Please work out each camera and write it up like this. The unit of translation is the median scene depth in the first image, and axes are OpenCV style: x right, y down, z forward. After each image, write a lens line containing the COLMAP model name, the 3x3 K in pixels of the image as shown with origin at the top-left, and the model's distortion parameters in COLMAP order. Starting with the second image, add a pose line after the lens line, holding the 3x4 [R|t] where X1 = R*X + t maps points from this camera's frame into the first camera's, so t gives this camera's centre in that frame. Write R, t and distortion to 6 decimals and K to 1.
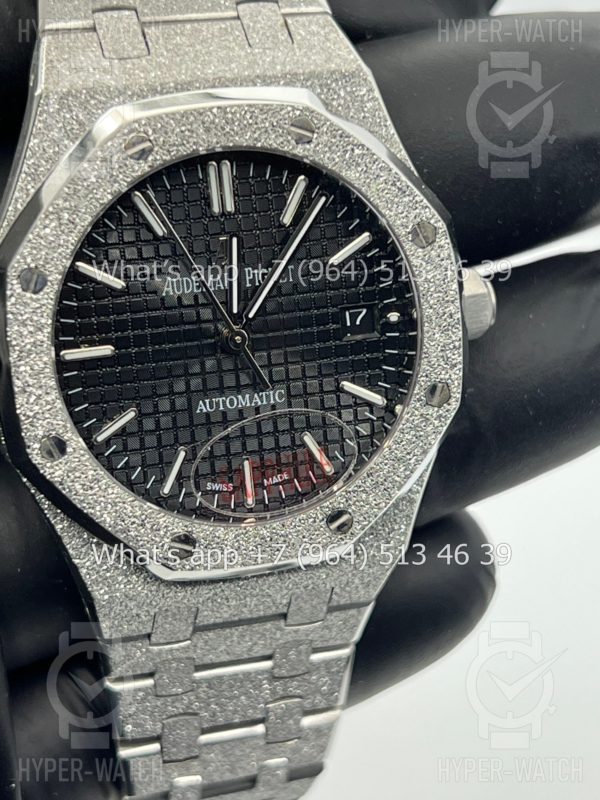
lens RADIAL K [[1917.3, 0, 300.0], [0, 1917.3, 400.0], [0, 0, 1]] dist [0.266881, -0.059473]
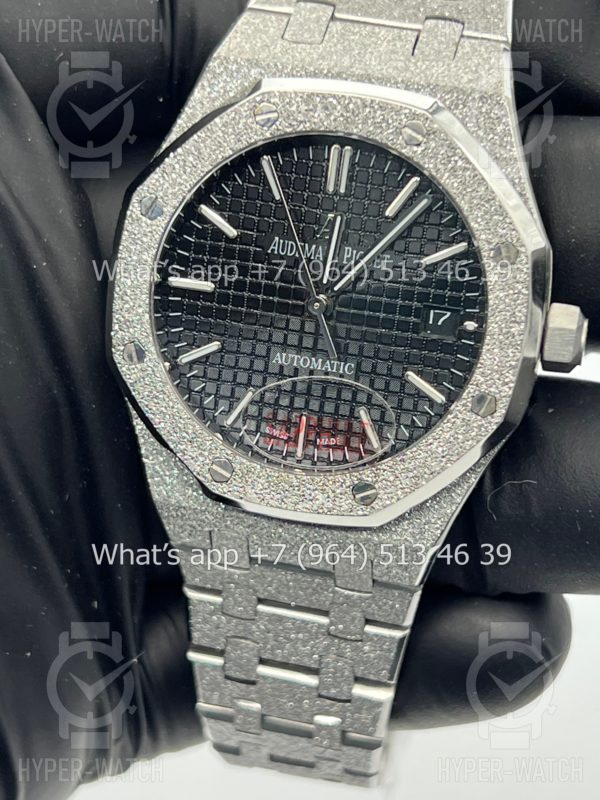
lens RADIAL K [[1917.3, 0, 300.0], [0, 1917.3, 400.0], [0, 0, 1]] dist [0.266881, -0.059473]
pose [[0.871438, 0.257264, -0.417624, 0.429860], [-0.276450, 0.960910, 0.015082, 0.006501], [0.405180, 0.102309, 0.908495, -0.002426]]
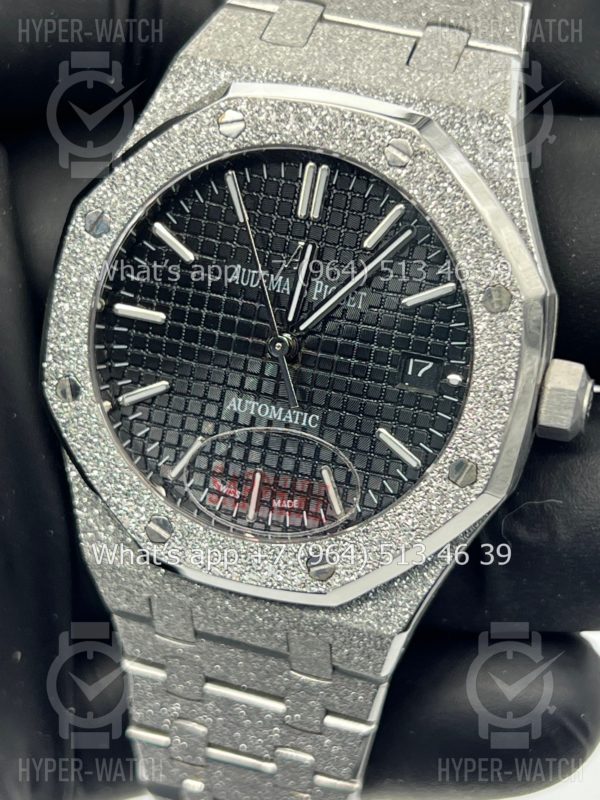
lens RADIAL K [[1917.3, 0, 300.0], [0, 1917.3, 400.0], [0, 0, 1]] dist [0.266881, -0.059473]
pose [[0.833567, 0.297530, -0.465447, 0.424715], [-0.330942, 0.943593, 0.010494, -0.019687], [0.442315, 0.145289, 0.885013, 0.160462]]
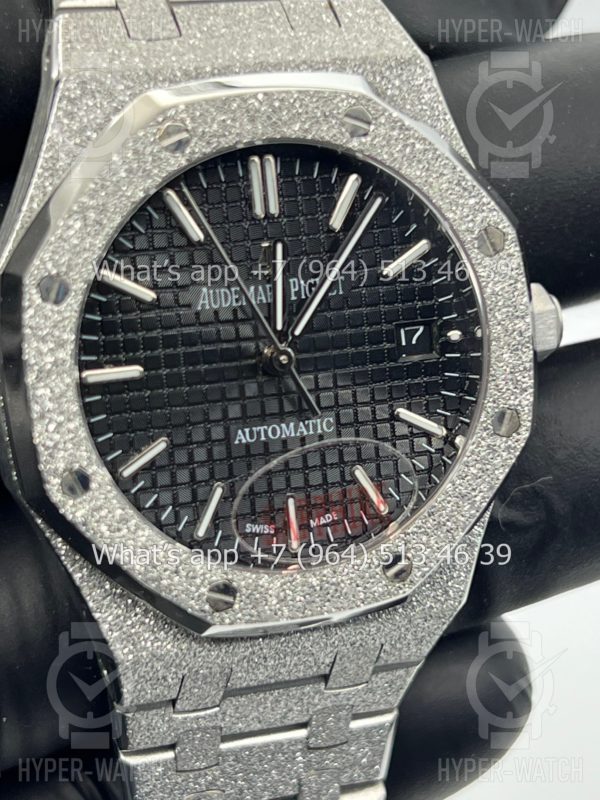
lens RADIAL K [[1917.3, 0, 300.0], [0, 1917.3, 400.0], [0, 0, 1]] dist [0.266881, -0.059473]
pose [[0.998538, -0.002396, 0.053992, -0.071329], [0.004294, 0.999376, -0.035053, 0.017511], [-0.053875, 0.035234, 0.997926, 0.125267]]
